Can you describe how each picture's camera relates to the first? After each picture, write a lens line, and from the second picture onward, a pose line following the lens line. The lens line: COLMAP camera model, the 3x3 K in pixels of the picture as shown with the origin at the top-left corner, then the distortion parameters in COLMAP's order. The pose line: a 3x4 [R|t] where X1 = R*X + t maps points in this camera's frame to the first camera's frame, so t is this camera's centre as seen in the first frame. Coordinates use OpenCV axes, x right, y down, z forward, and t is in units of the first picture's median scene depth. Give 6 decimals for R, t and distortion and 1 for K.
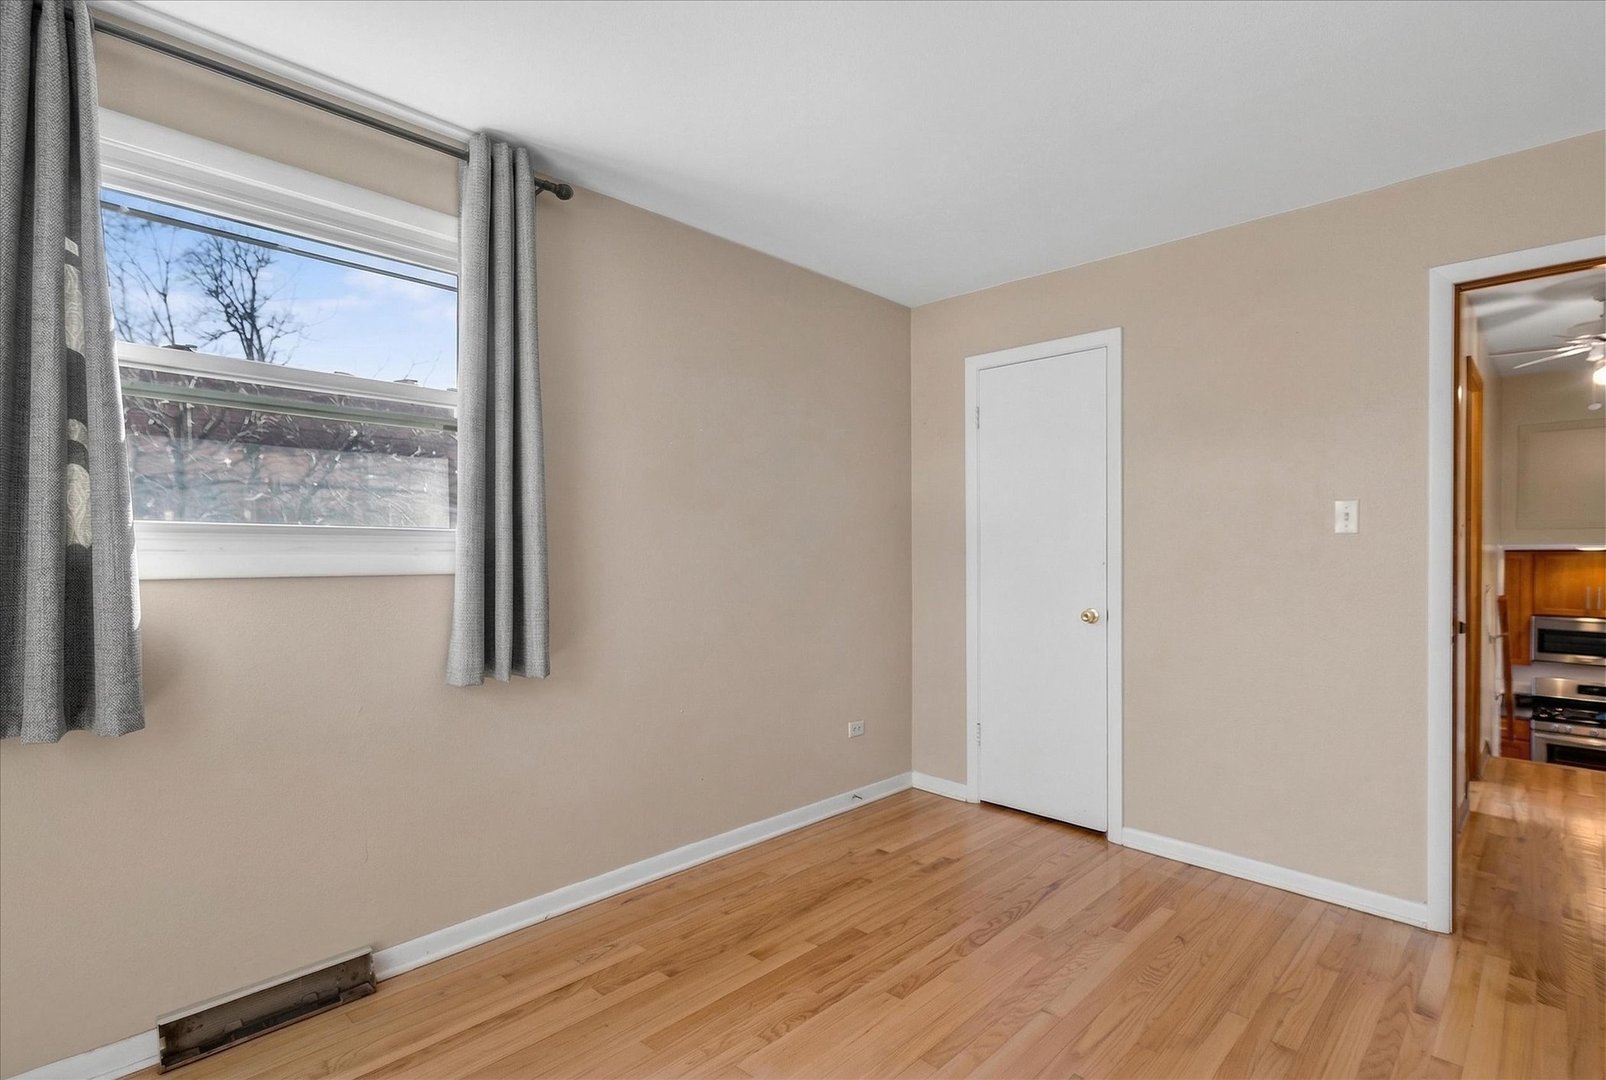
lens RADIAL K [[773.9, 0, 803.0], [0, 773.9, 540.0], [0, 0, 1]] dist [0.002127, 0.000730]
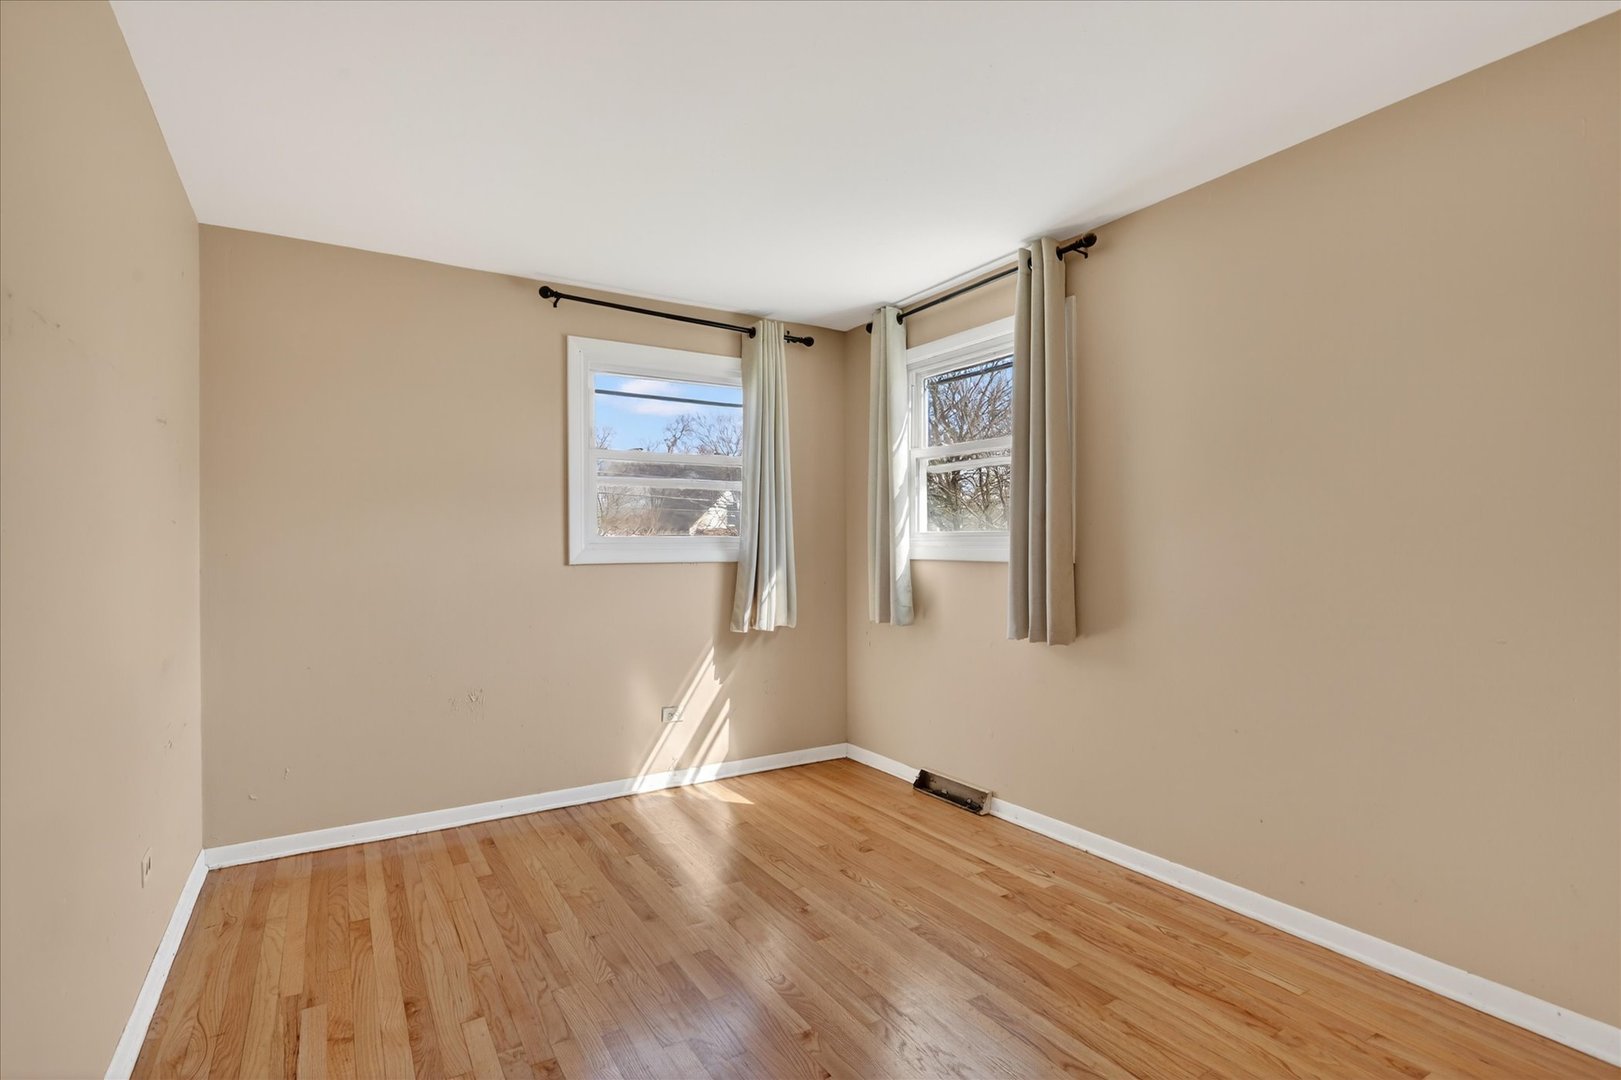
lens RADIAL K [[783.0, 0, 801.7], [0, 783.0, 527.9], [0, 0, 1]] dist [0.000291, 0.000077]
pose [[-0.242863, -0.018985, -0.969875, 1.058070], [0.018704, 0.999531, -0.024249, 0.008400], [0.969880, -0.024030, -0.242394, 0.960939]]
